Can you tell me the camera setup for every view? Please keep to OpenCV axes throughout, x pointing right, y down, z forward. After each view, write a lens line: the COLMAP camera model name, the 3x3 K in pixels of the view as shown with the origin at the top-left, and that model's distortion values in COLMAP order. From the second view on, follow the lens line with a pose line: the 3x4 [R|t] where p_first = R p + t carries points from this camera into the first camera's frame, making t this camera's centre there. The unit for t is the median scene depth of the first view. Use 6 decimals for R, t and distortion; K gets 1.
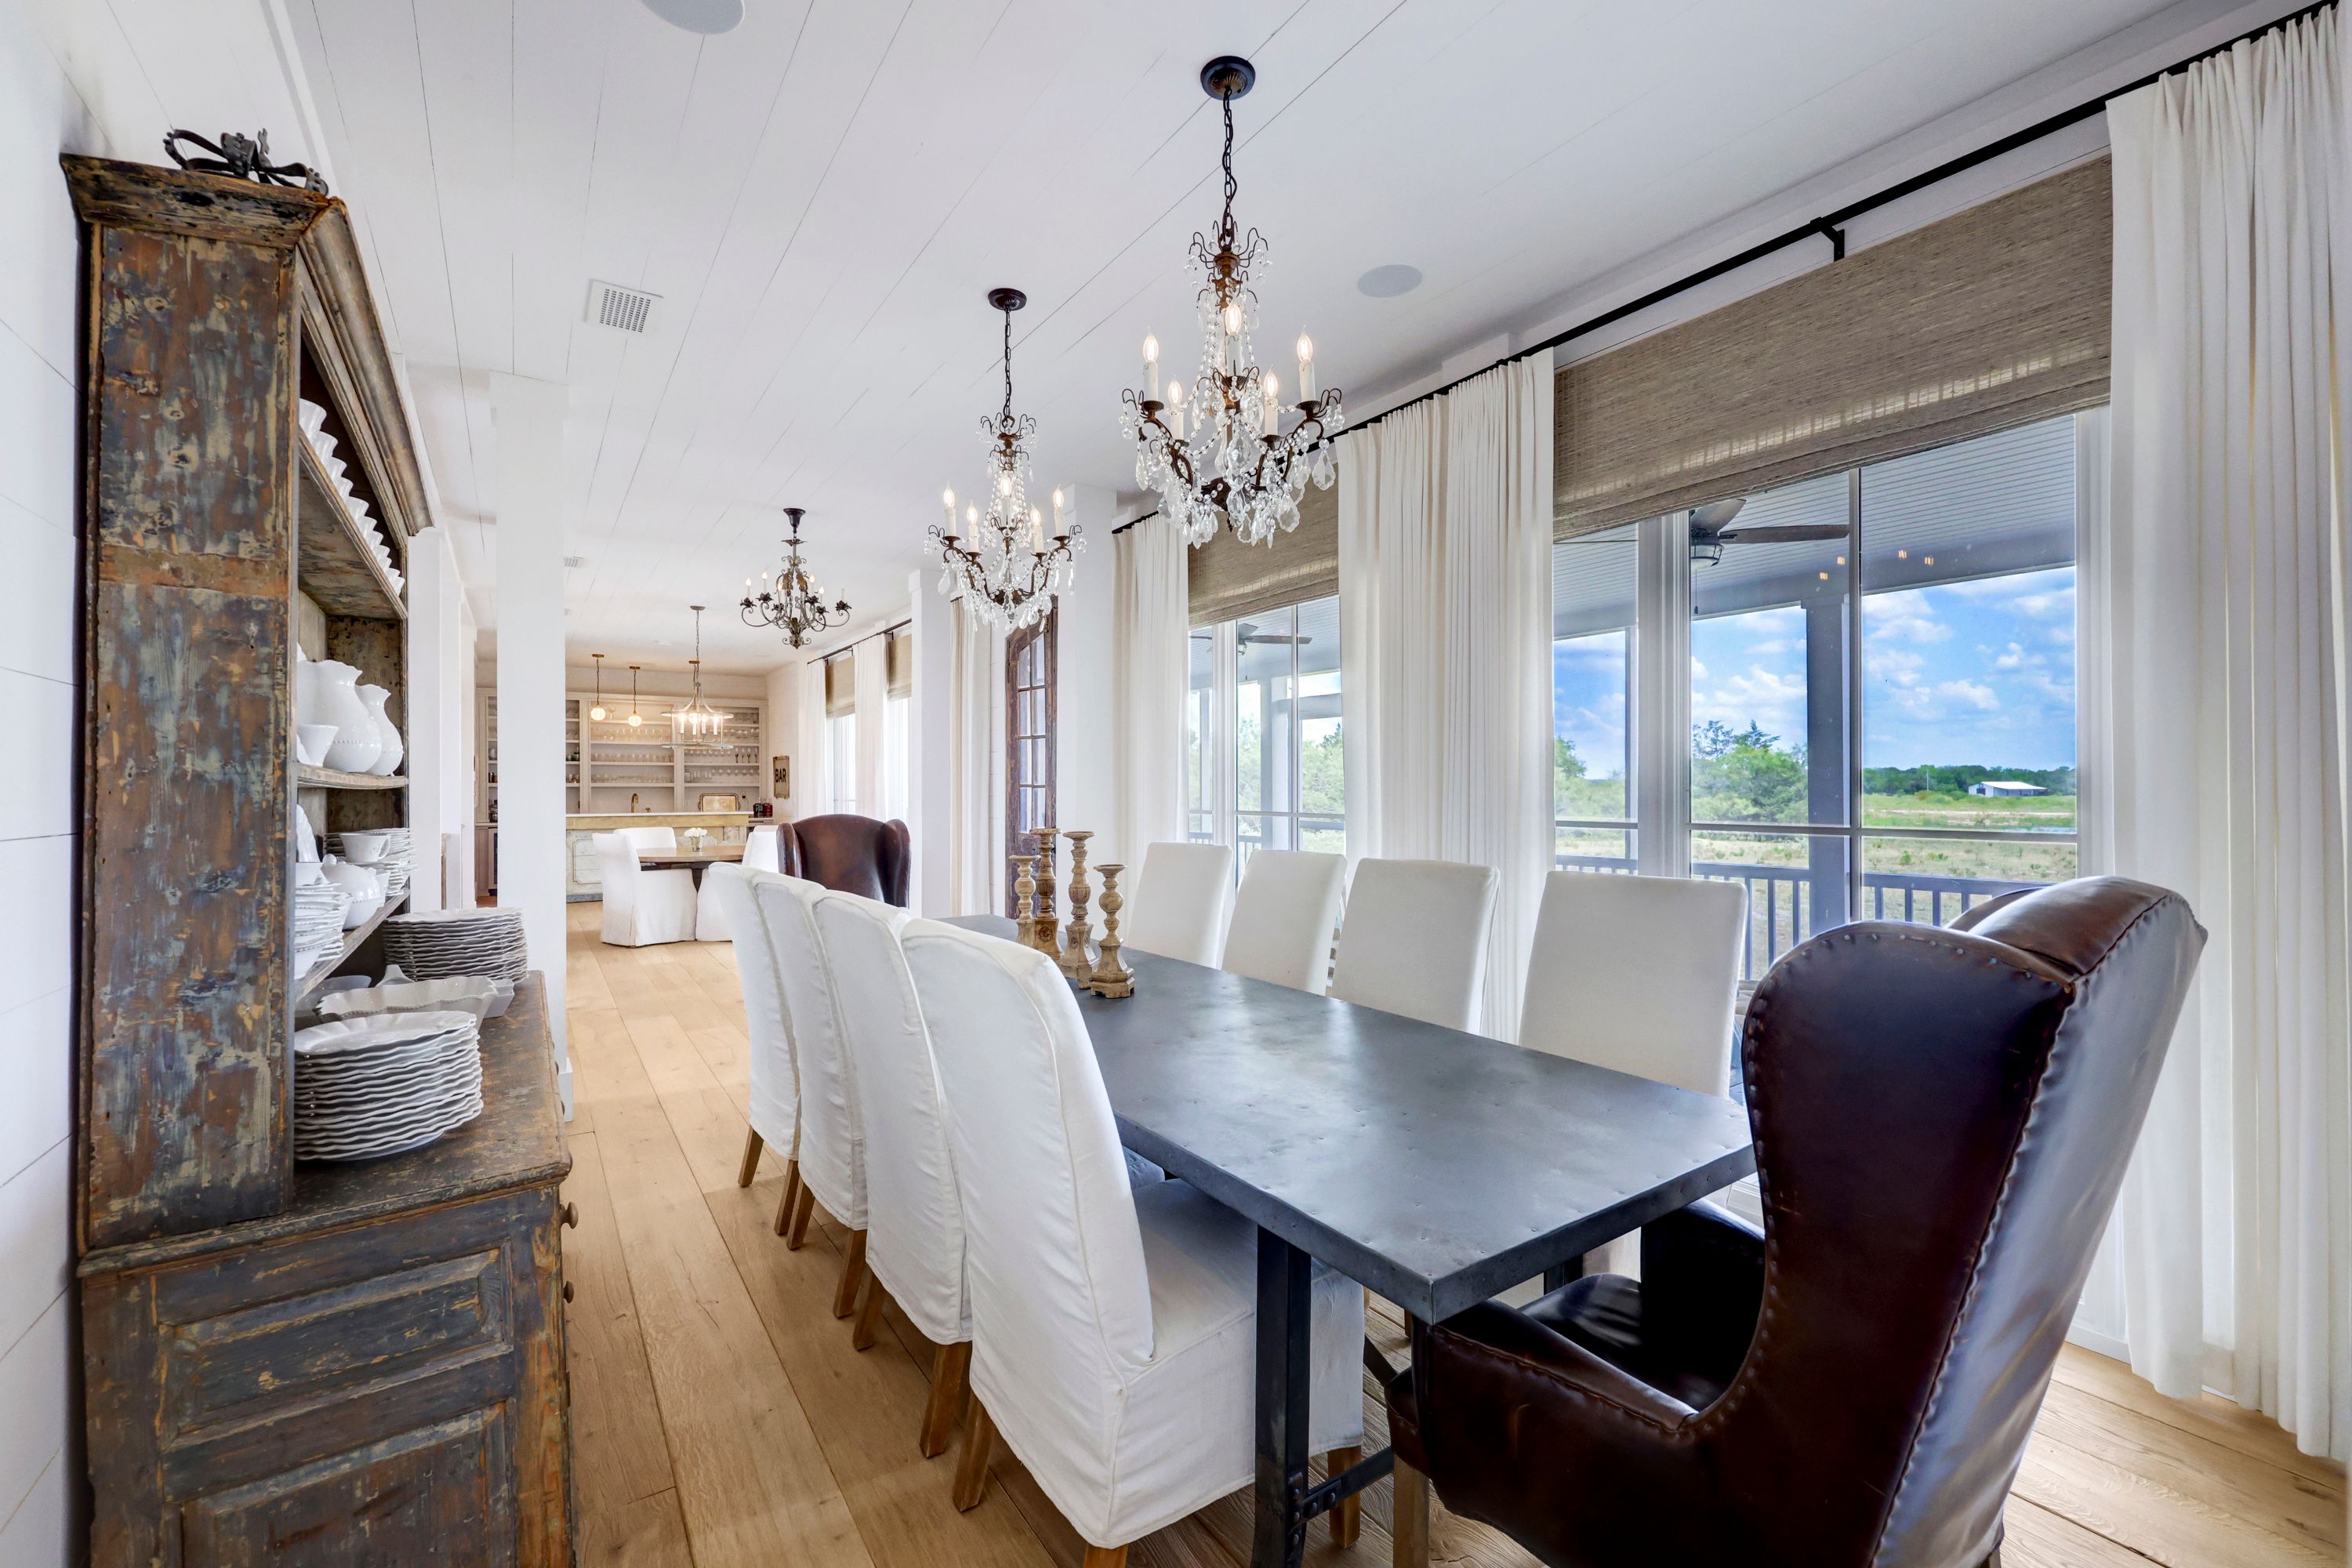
lens RADIAL K [[953.9, 0, 1177.4], [0, 953.9, 777.6], [0, 0, 1]] dist [-0.001906, 0.000595]
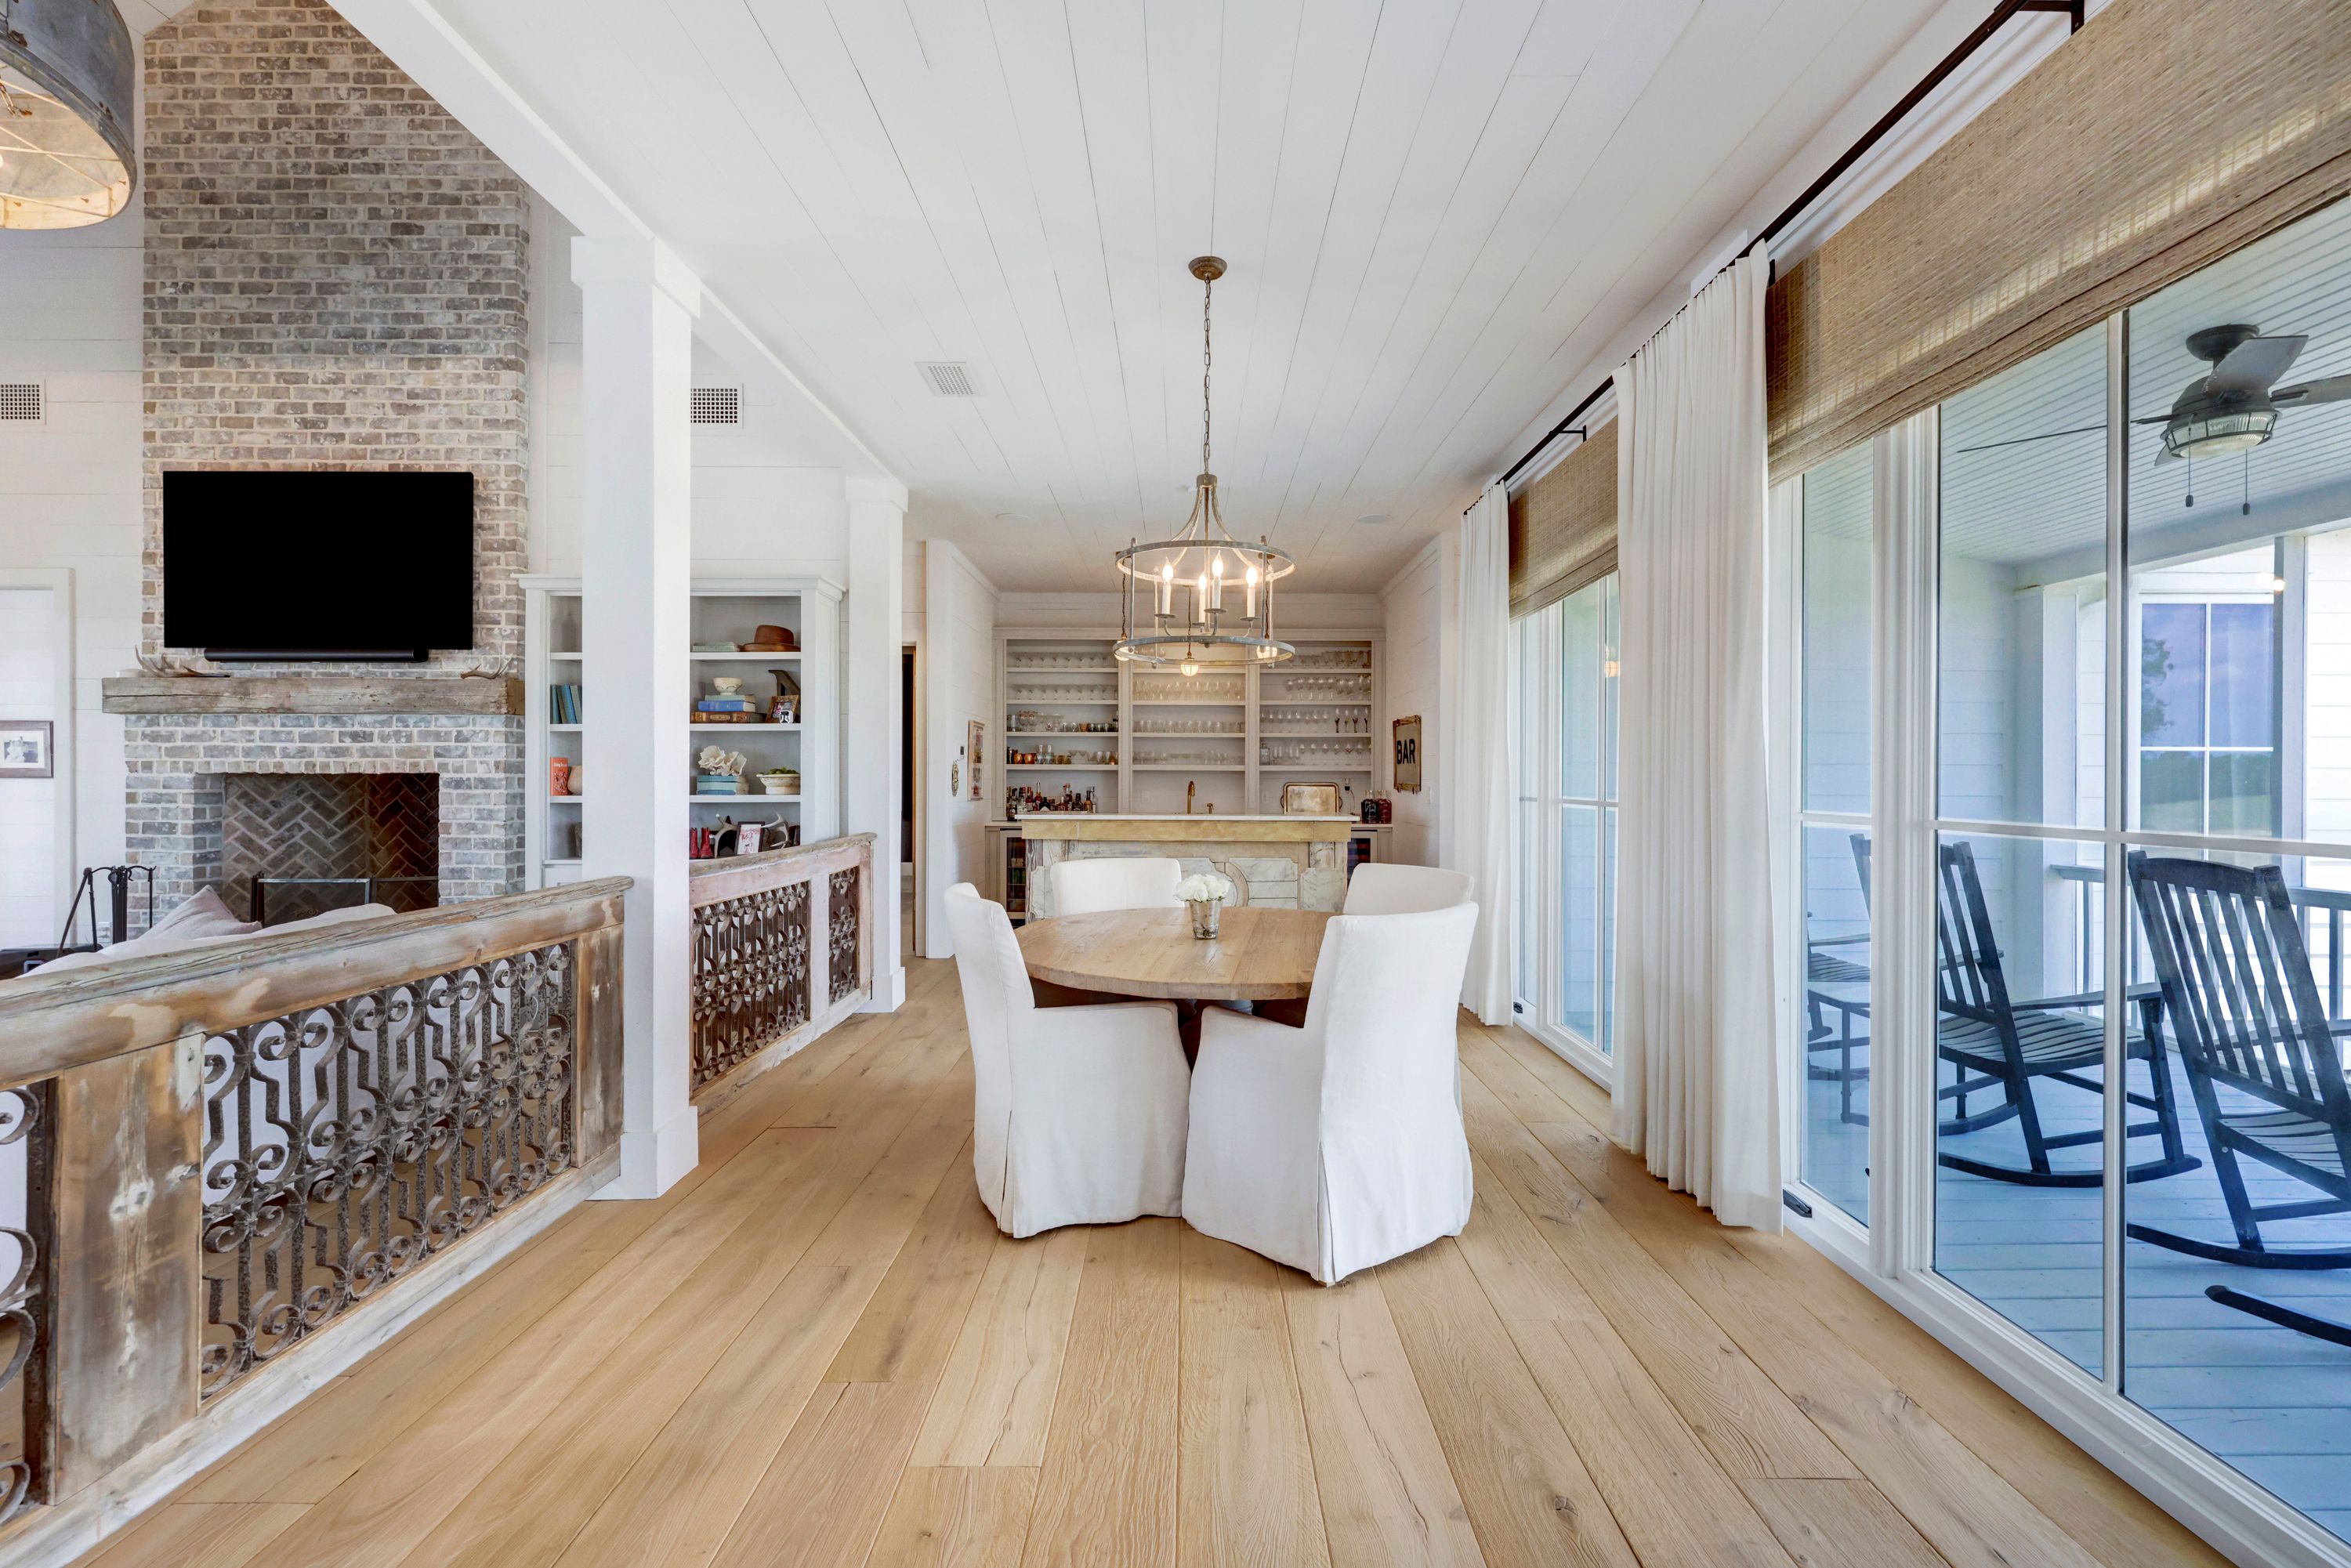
lens RADIAL K [[953.4, 0, 1190.3], [0, 953.4, 776.4], [0, 0, 1]] dist [-0.001906, 0.000595]
pose [[0.822624, 0.005657, -0.568558, -0.199862], [-0.002054, 0.999974, 0.006977, 0.008773], [0.568582, -0.004572, 0.822614, 0.462192]]
